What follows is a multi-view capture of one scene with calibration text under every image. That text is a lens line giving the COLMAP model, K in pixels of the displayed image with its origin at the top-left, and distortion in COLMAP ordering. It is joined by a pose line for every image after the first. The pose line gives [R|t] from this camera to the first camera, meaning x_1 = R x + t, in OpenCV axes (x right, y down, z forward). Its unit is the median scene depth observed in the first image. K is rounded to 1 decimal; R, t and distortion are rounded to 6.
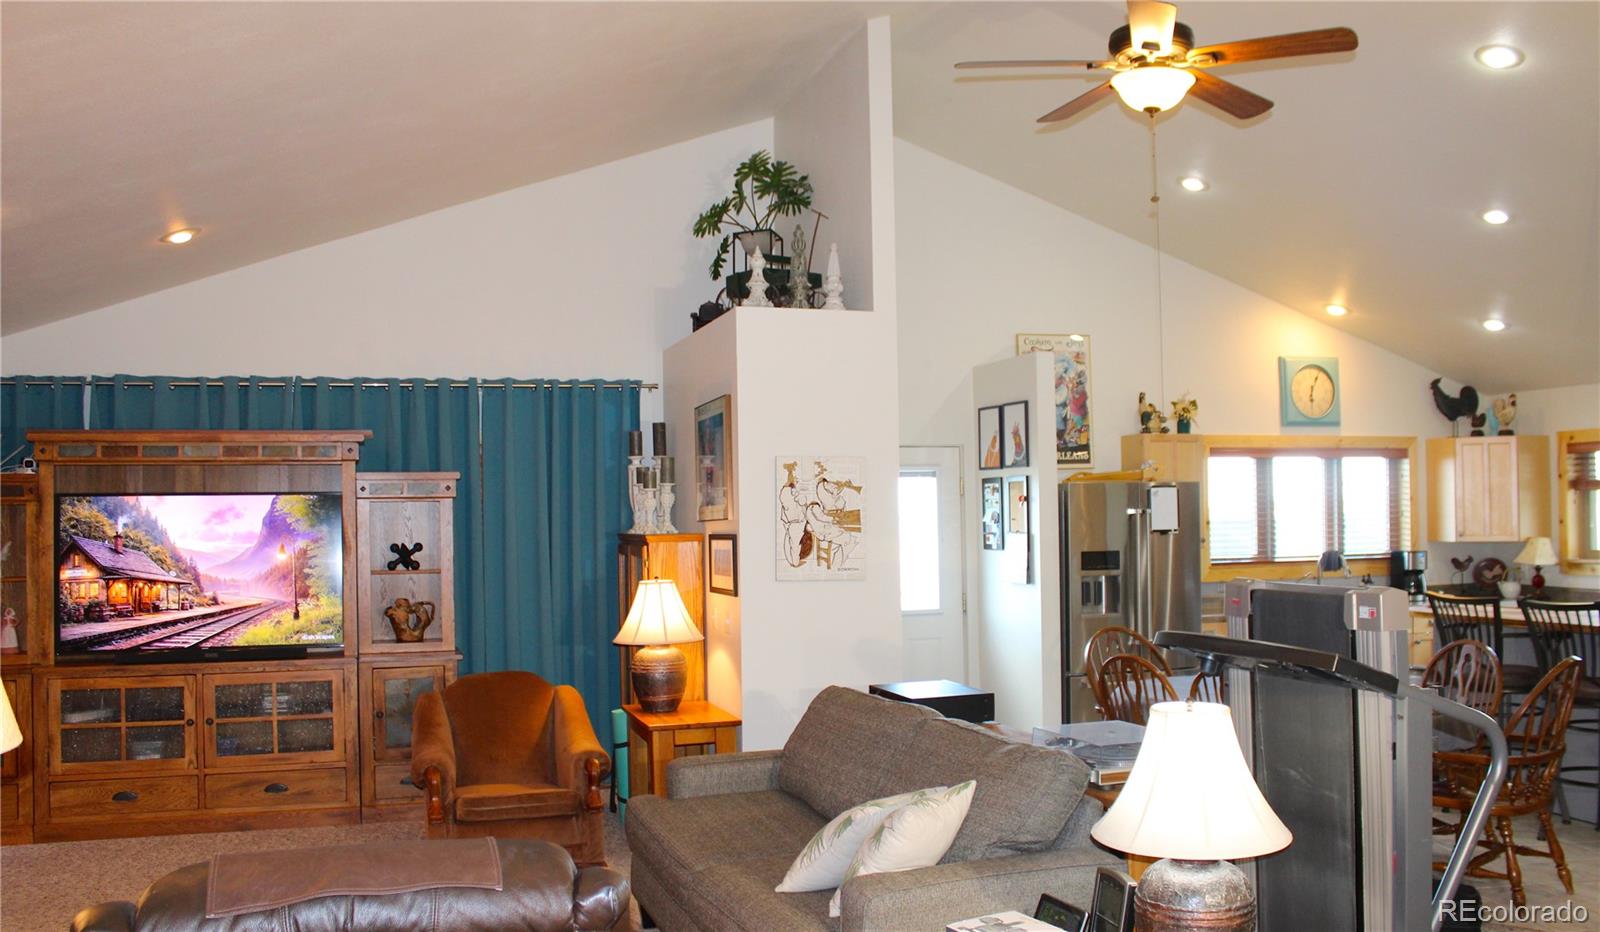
lens RADIAL K [[1397.8, 0, 834.8], [0, 1397.8, 493.8], [0, 0, 1]] dist [-0.139391, 0.093052]
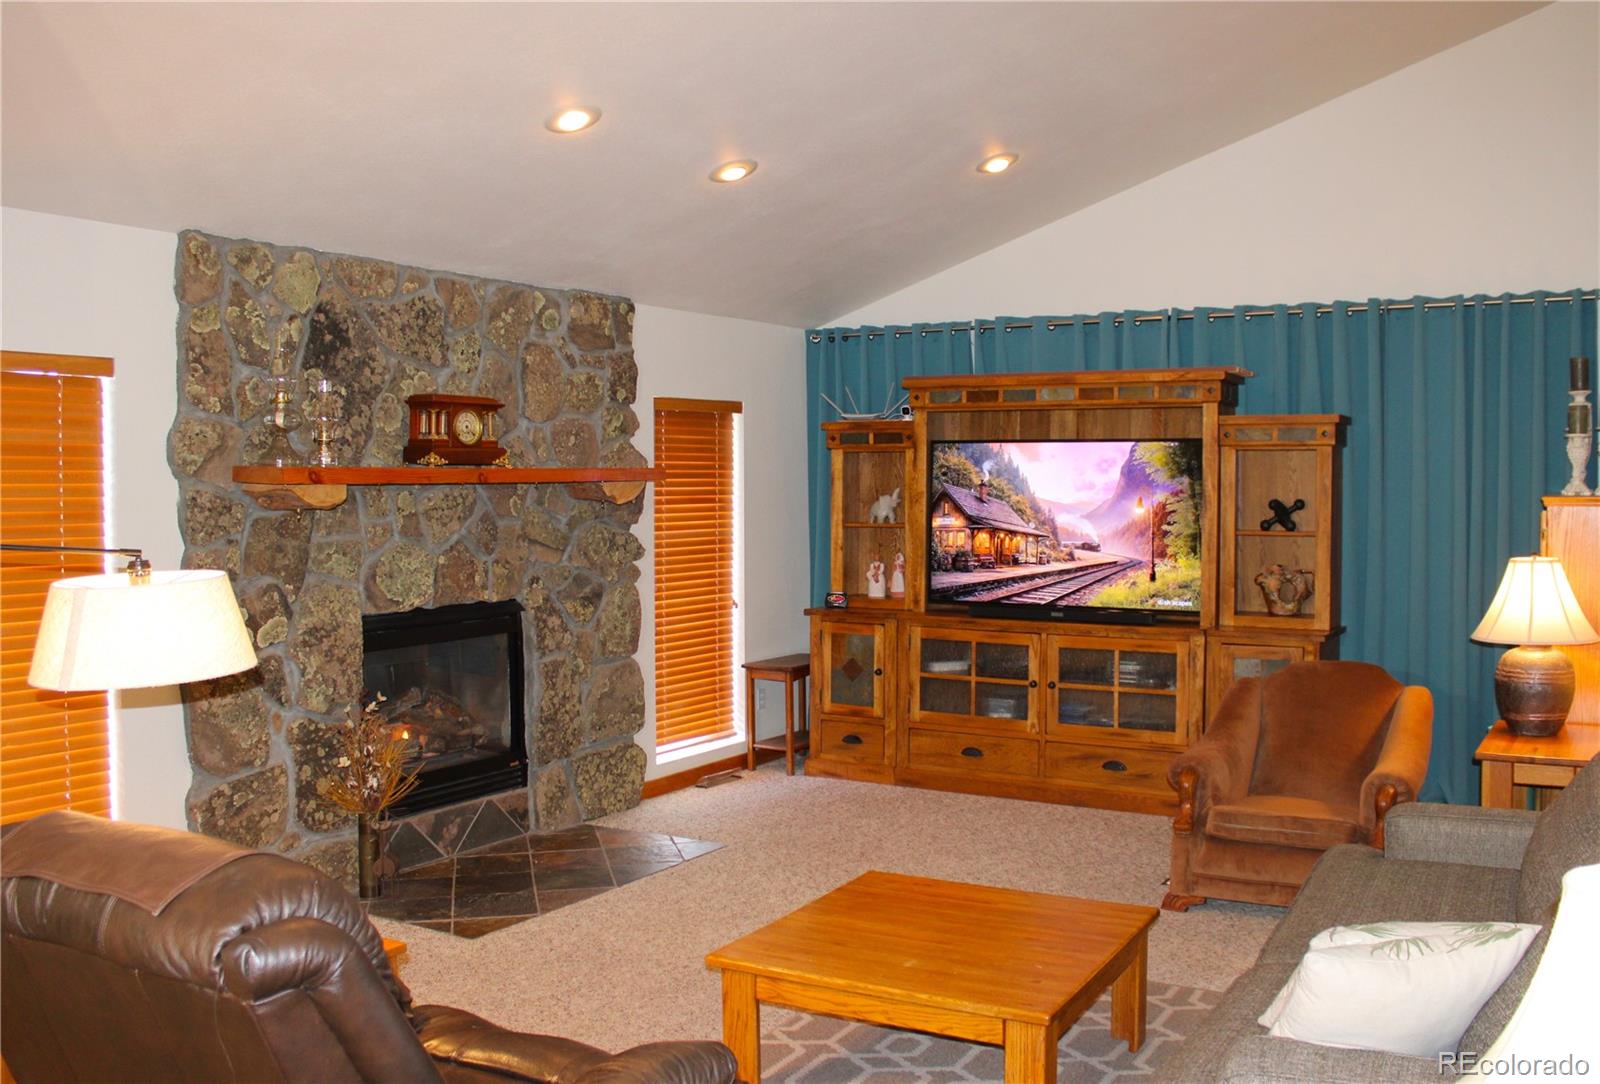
lens RADIAL K [[1472.2, 0, 858.2], [0, 1472.2, 525.0], [0, 0, 1]] dist [-0.109318, 0.000000]
pose [[0.671717, 0.038082, -0.739828, 0.172829], [-0.000853, 0.998717, 0.050633, 0.006430], [0.740807, -0.033380, 0.670888, 0.206903]]
